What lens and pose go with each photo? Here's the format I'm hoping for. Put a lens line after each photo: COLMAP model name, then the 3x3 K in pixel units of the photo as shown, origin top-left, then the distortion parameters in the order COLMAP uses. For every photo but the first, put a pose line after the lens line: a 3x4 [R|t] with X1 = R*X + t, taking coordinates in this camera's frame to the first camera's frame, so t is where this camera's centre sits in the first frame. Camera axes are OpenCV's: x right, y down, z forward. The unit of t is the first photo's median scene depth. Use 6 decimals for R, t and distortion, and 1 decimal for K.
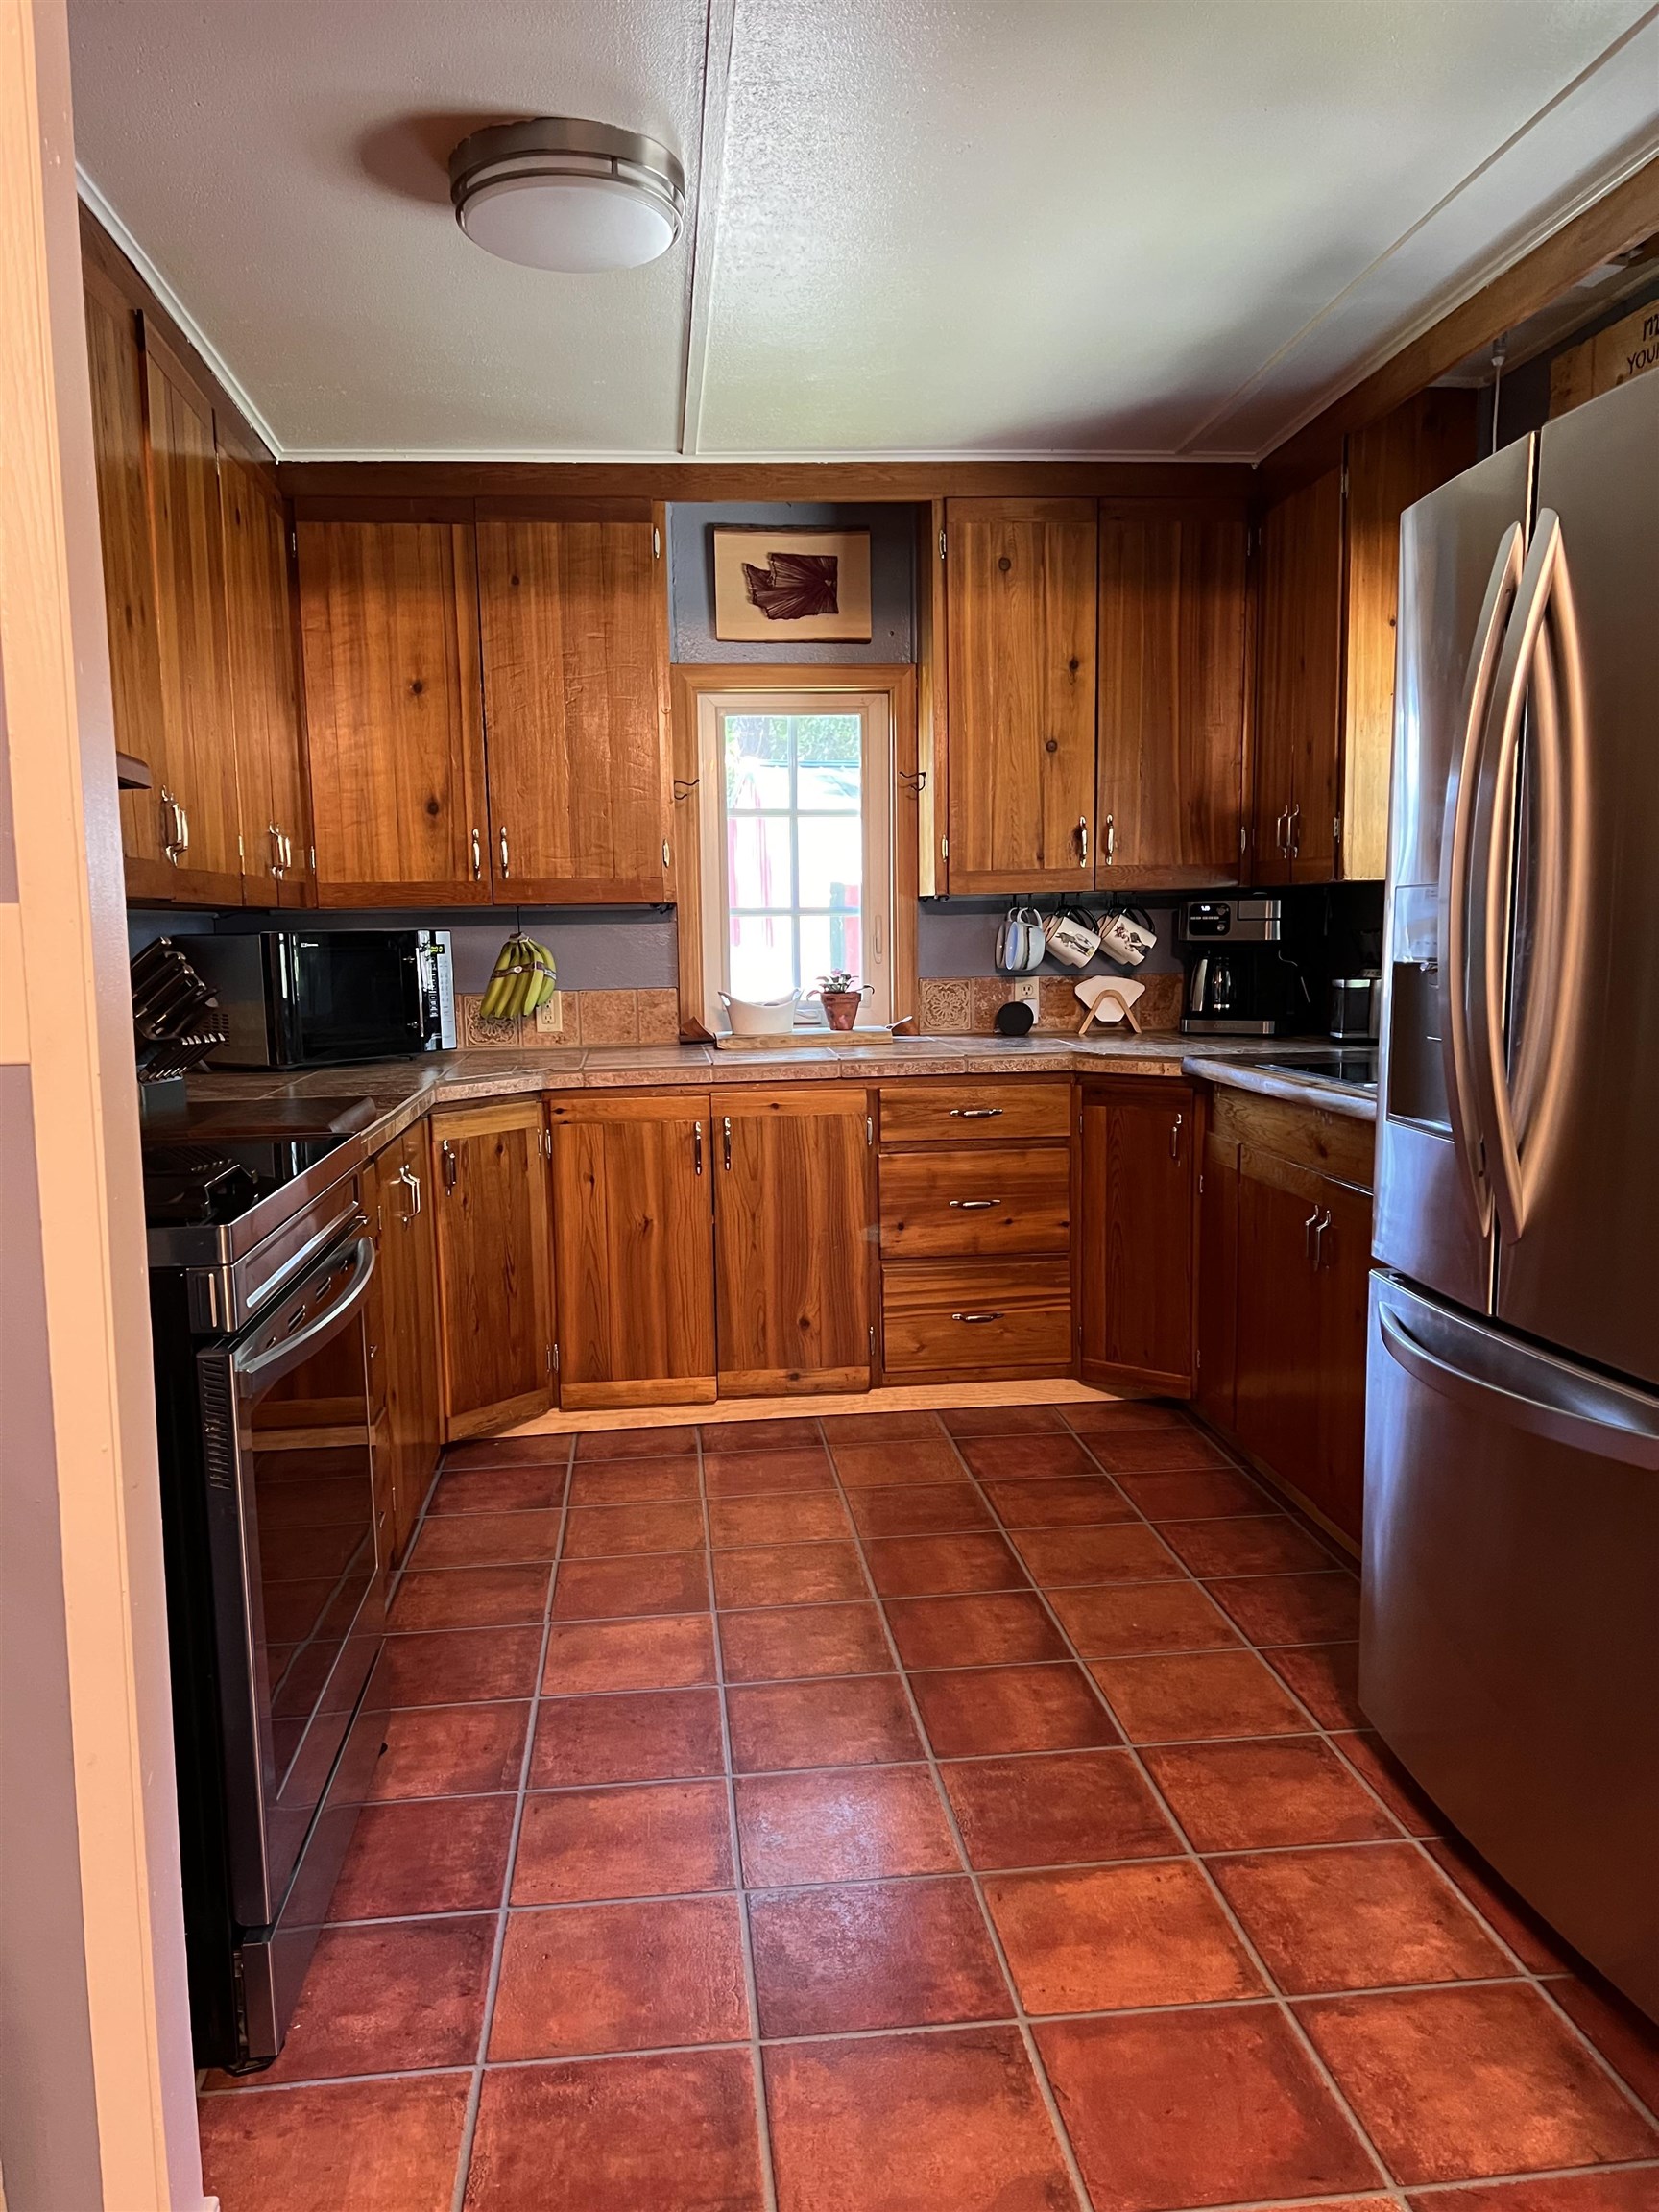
lens RADIAL K [[1659.5, 0, 835.6], [0, 1659.5, 1123.0], [0, 0, 1]] dist [0.081364, -0.092673]
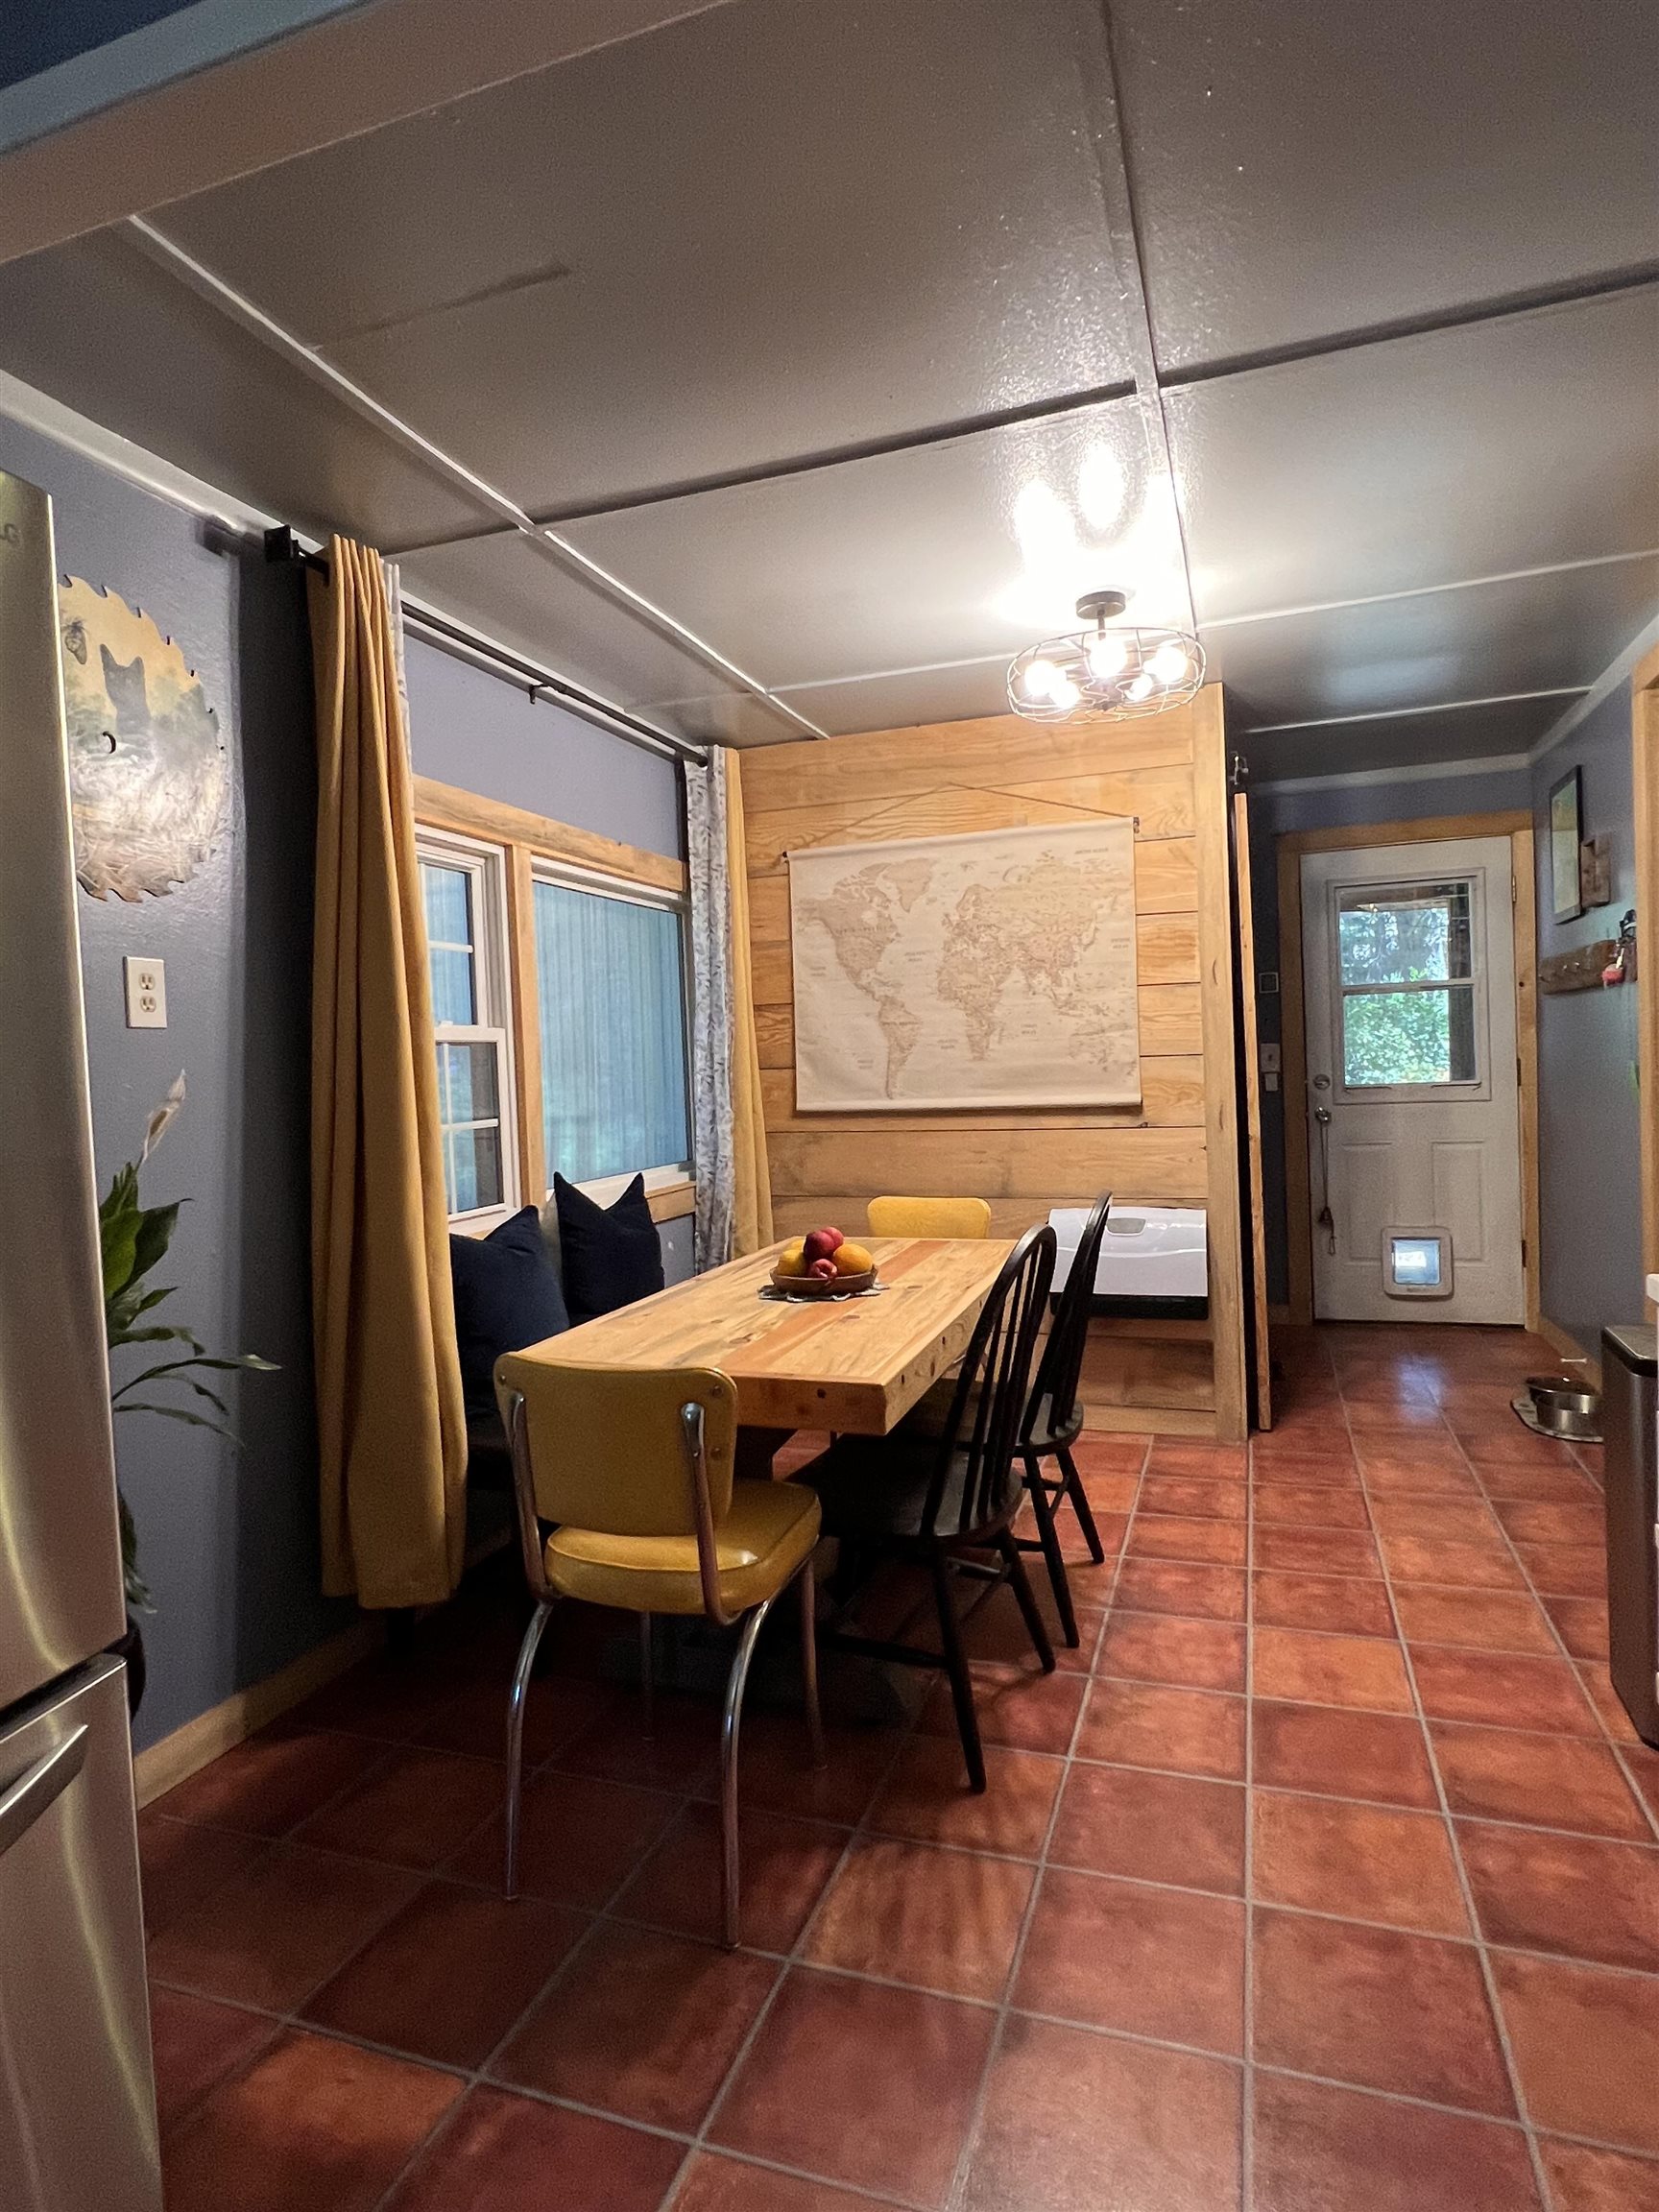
lens RADIAL K [[1216.1, 0, 829.5], [0, 1216.1, 1106.0], [0, 0, 1]] dist [-0.001414, 0.000924]
pose [[-0.897847, 0.077631, 0.433409, -0.221813], [0.134319, 0.985706, 0.101699, -0.211536], [-0.419319, 0.149525, -0.895441, 1.958797]]
